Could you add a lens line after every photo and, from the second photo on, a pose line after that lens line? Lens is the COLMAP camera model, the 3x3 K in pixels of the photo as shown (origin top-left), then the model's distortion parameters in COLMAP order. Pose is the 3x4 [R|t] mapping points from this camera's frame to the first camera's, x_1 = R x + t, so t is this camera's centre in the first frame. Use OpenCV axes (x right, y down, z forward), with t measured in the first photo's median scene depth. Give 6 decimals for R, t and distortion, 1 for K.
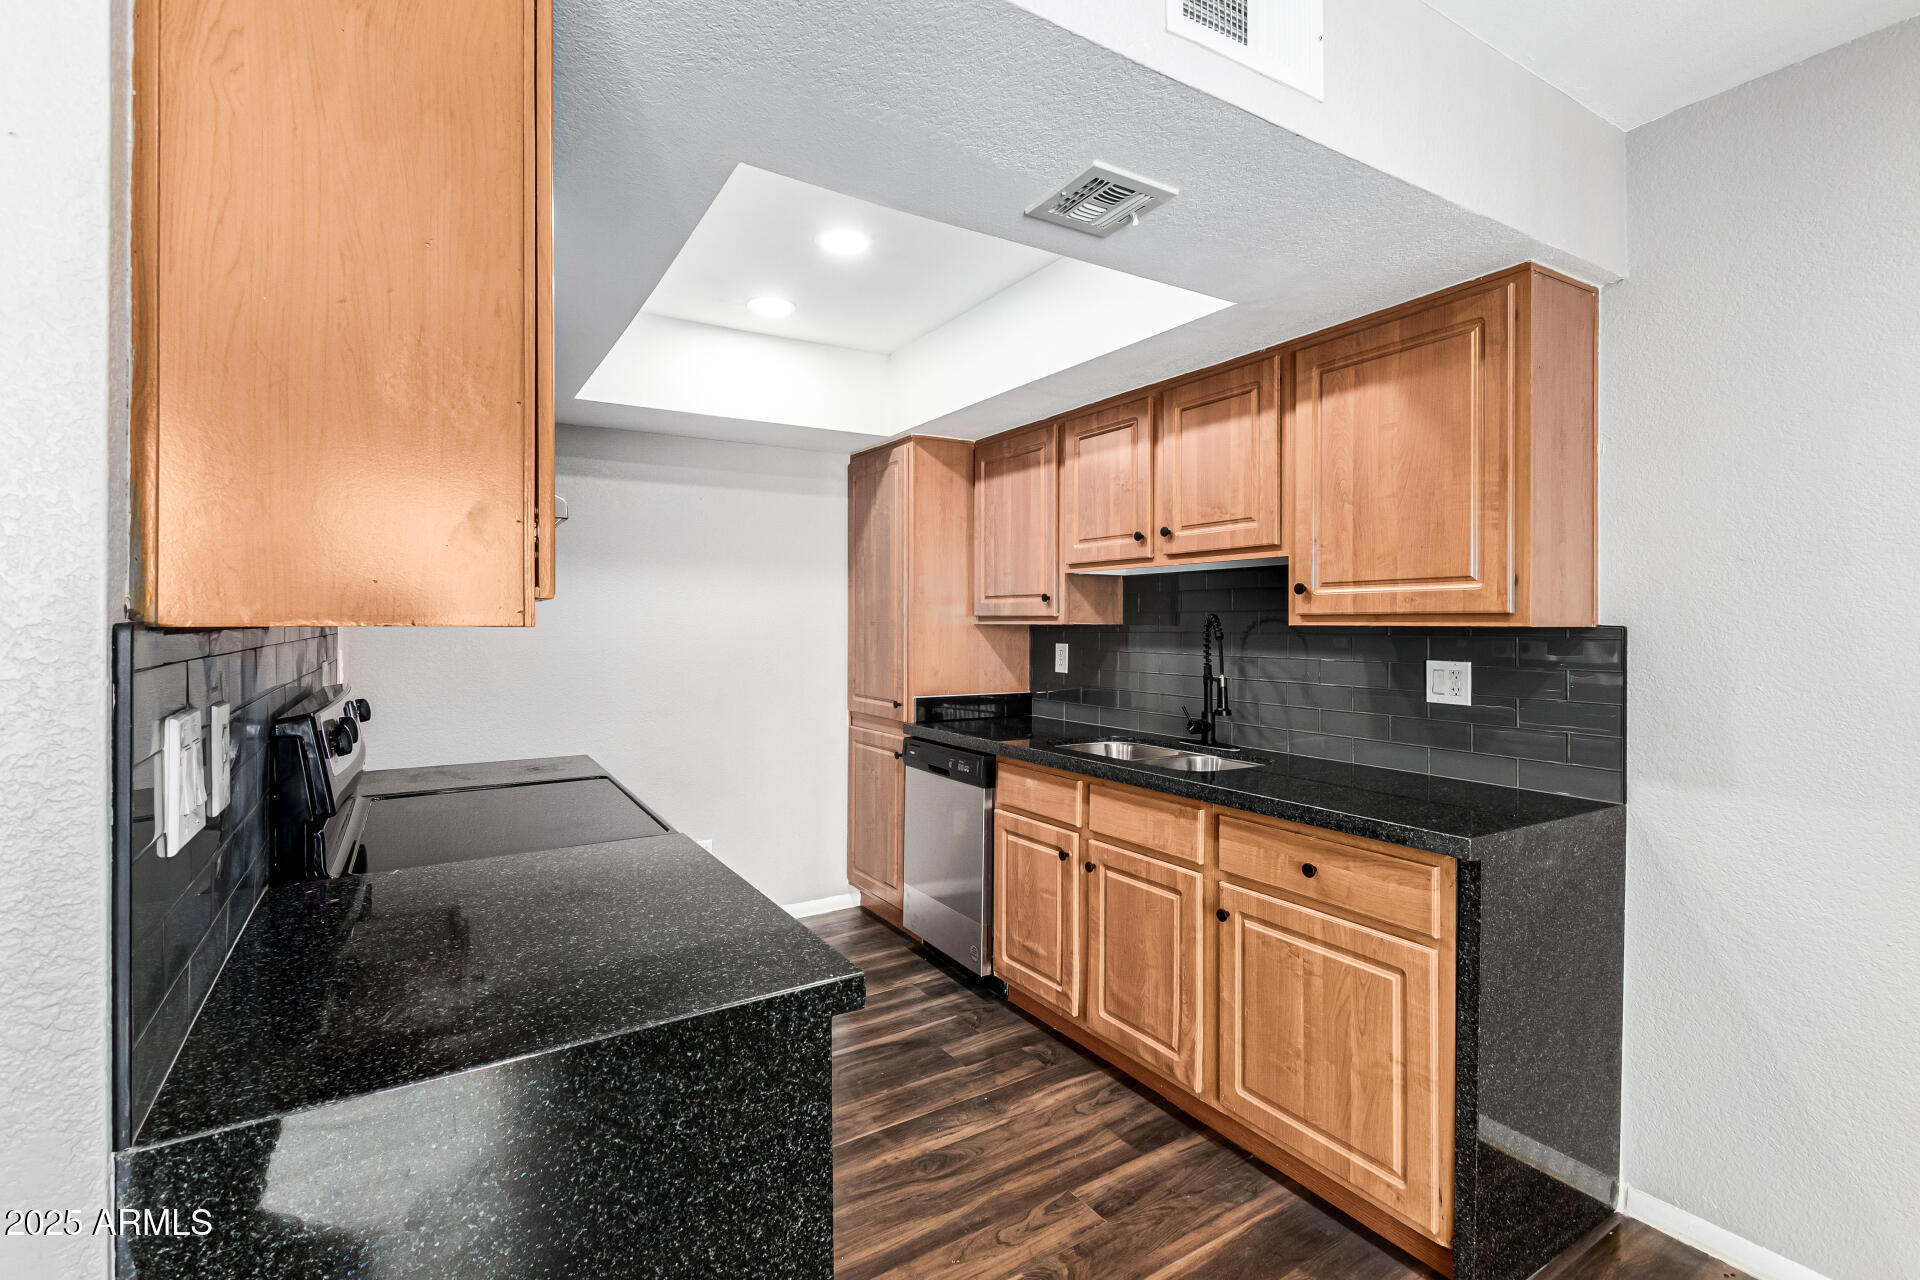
lens RADIAL K [[878.8, 0, 951.2], [0, 878.8, 628.2], [0, 0, 1]] dist [0.010068, -0.004565]
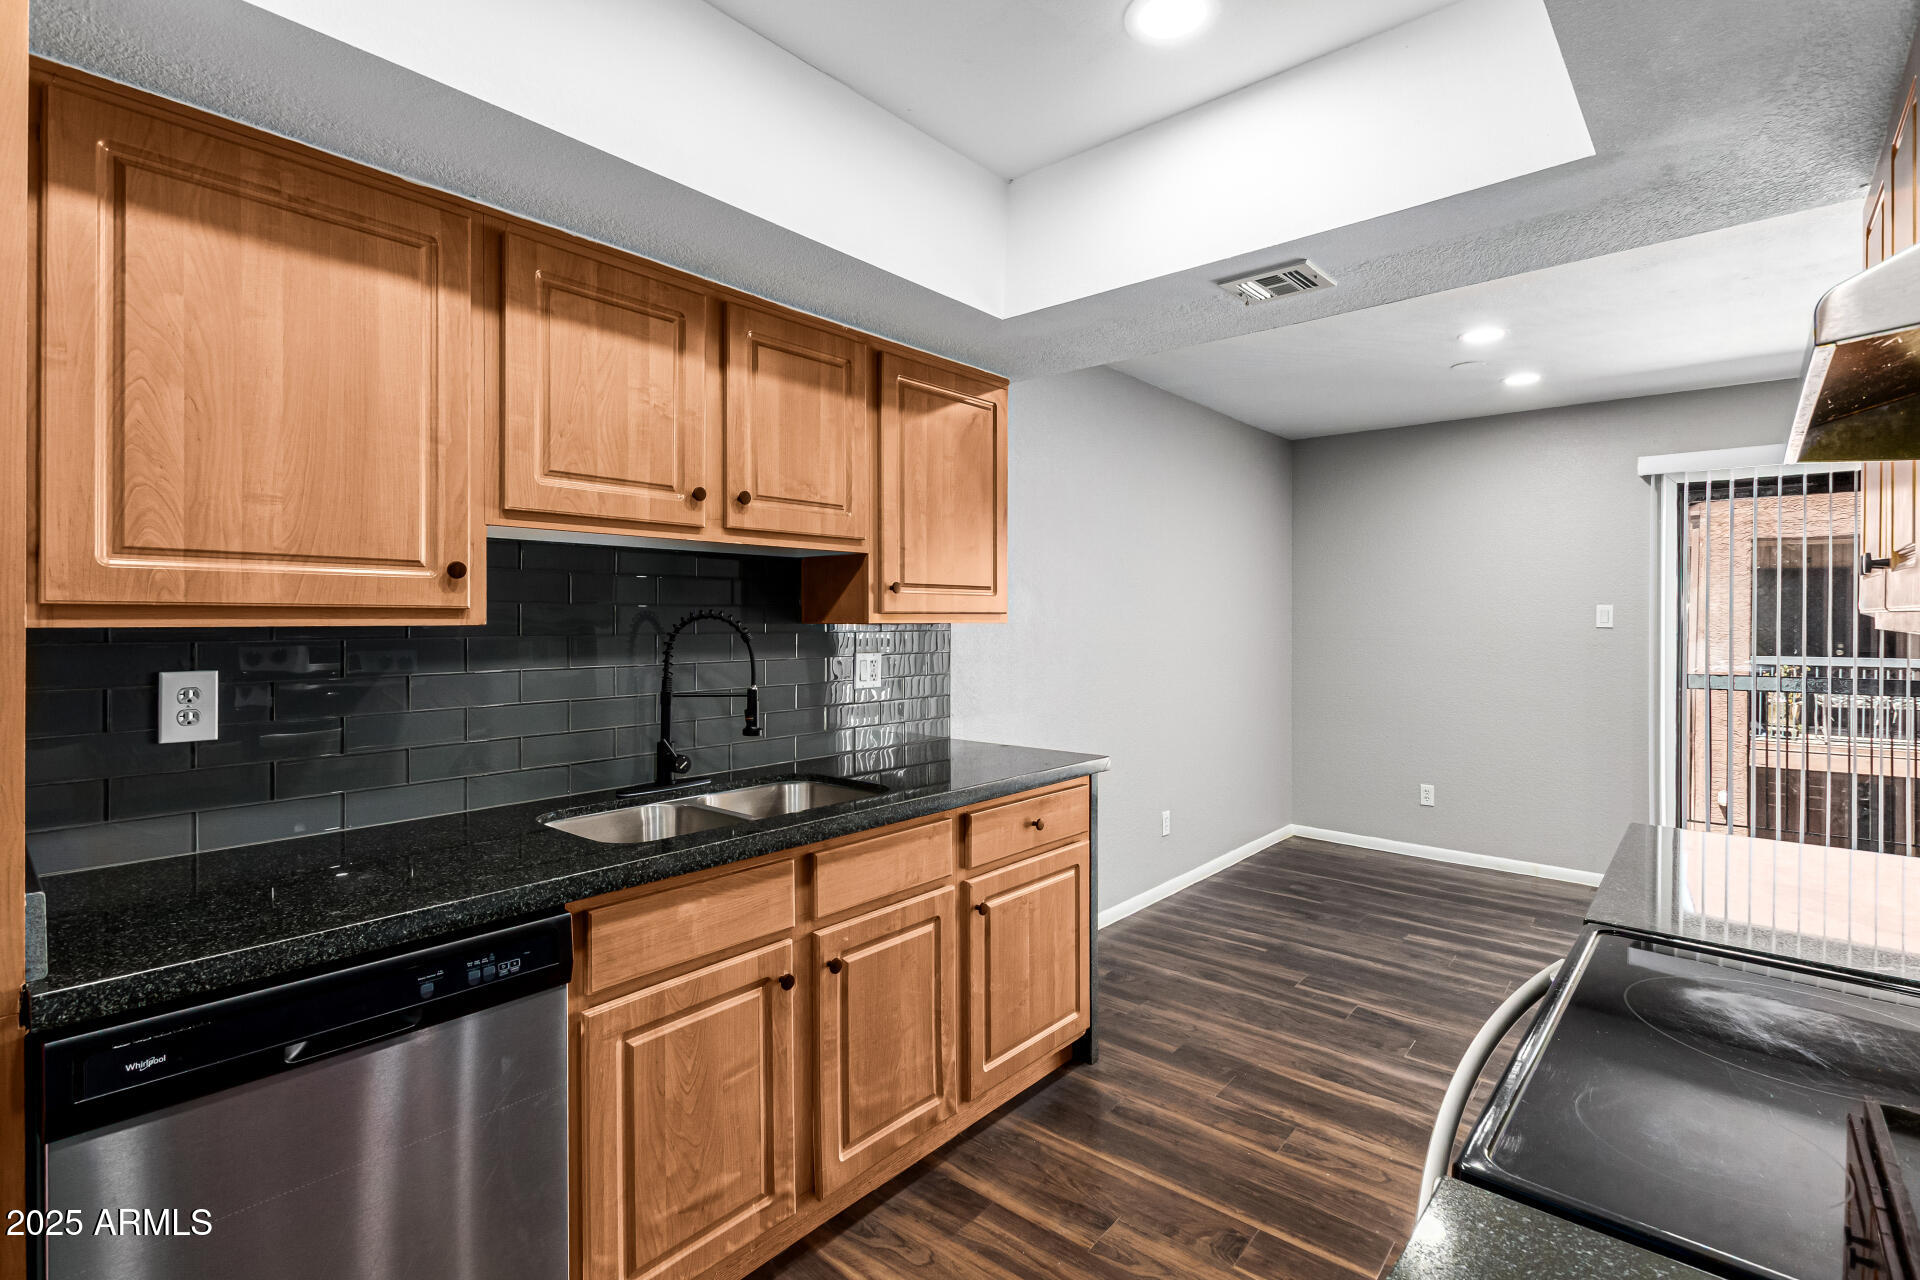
lens RADIAL K [[878.8, 0, 972.3], [0, 878.8, 615.7], [0, 0, 1]] dist [0.010068, -0.004565]
pose [[-0.300363, -0.004394, 0.953815, -0.624016], [0.000942, 0.999988, 0.004904, -0.017309], [-0.953824, 0.002371, -0.300356, 1.247667]]
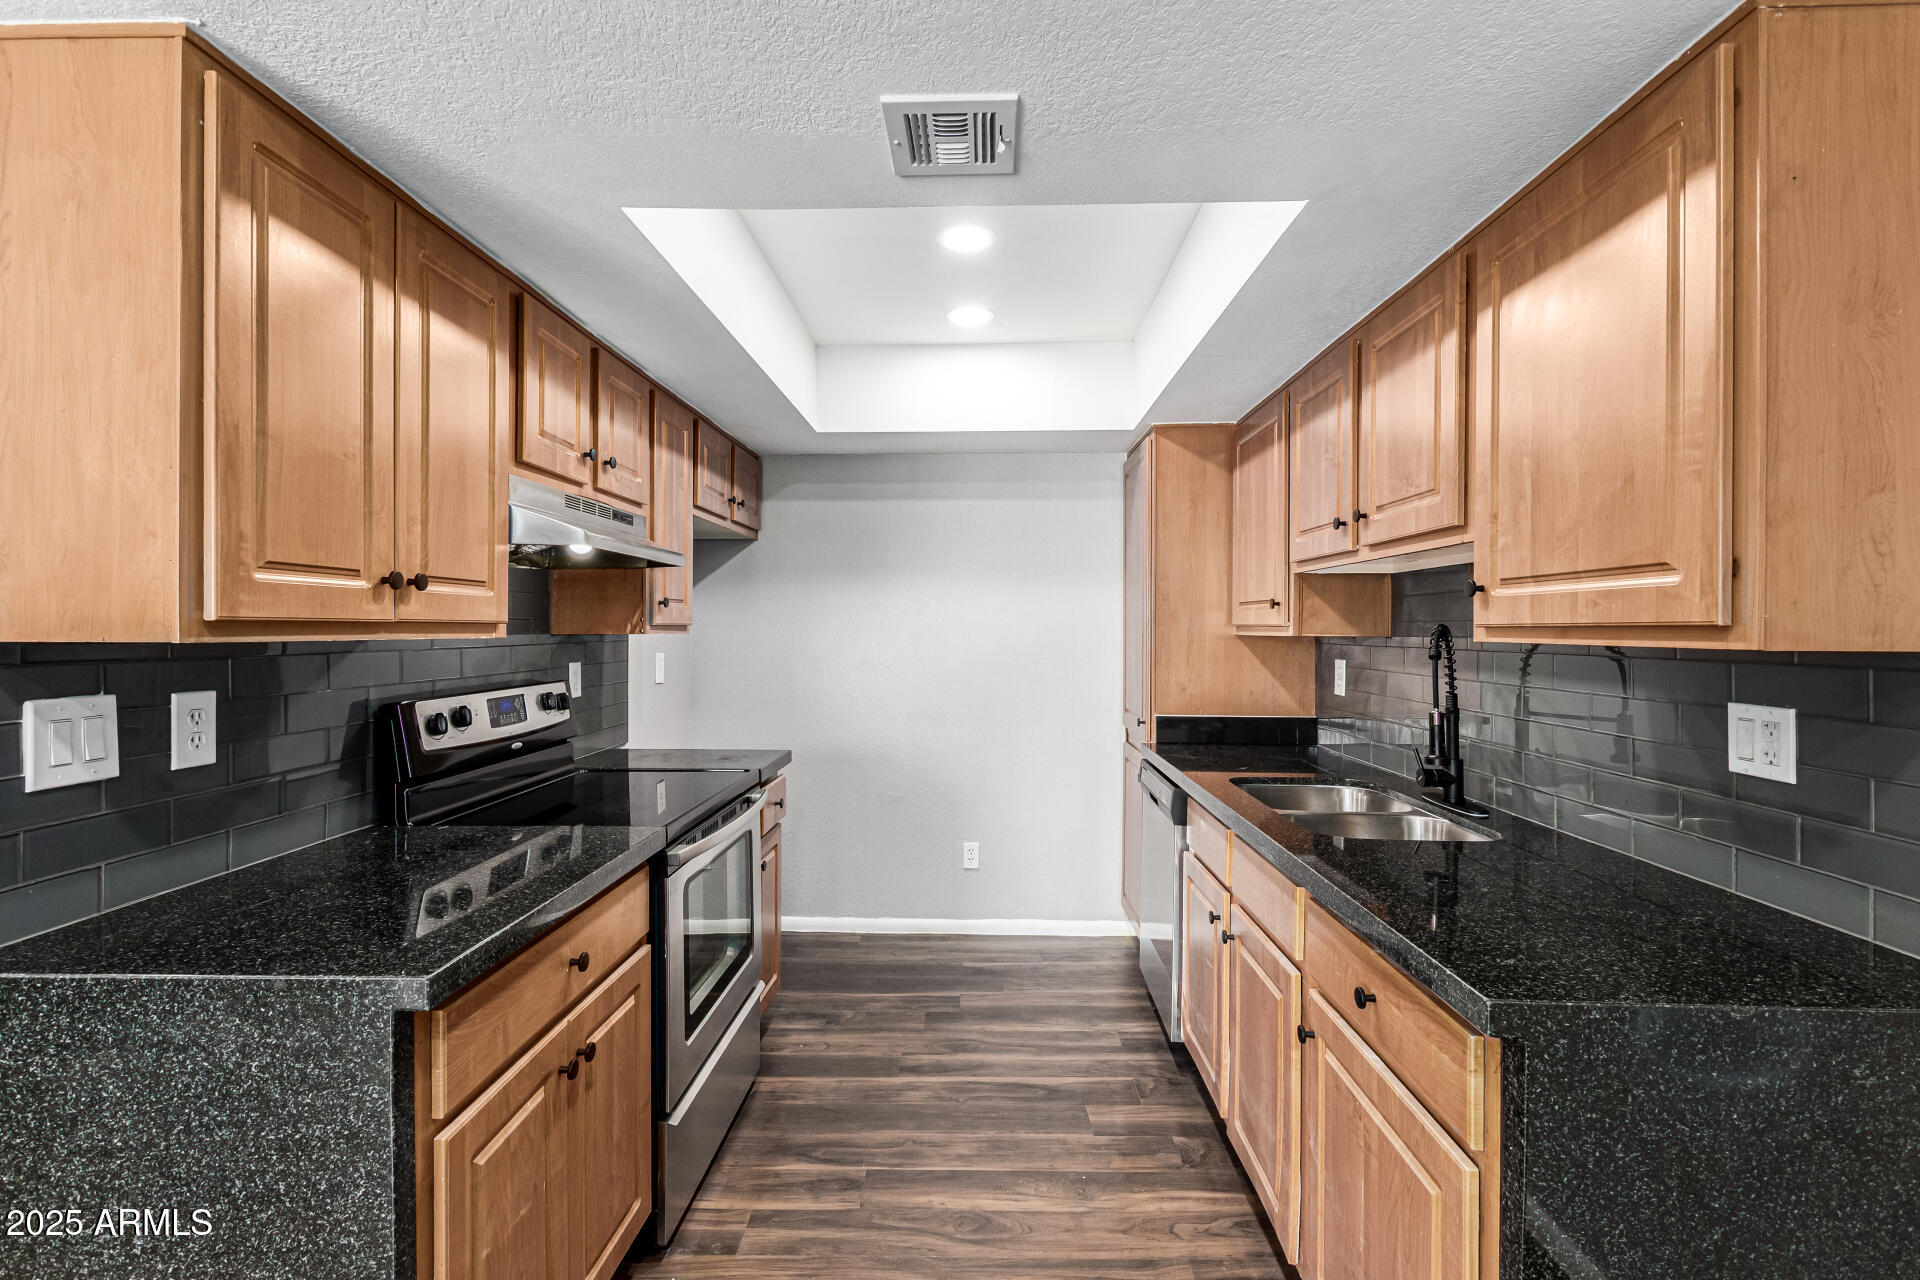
lens RADIAL K [[878.8, 0, 964.6], [0, 878.8, 634.0], [0, 0, 1]] dist [0.010068, -0.004565]
pose [[0.834635, 0.005369, -0.550778, 0.451050], [-0.005484, 0.999984, 0.001438, -0.008389], [0.550776, 0.001820, 0.834651, 0.215106]]
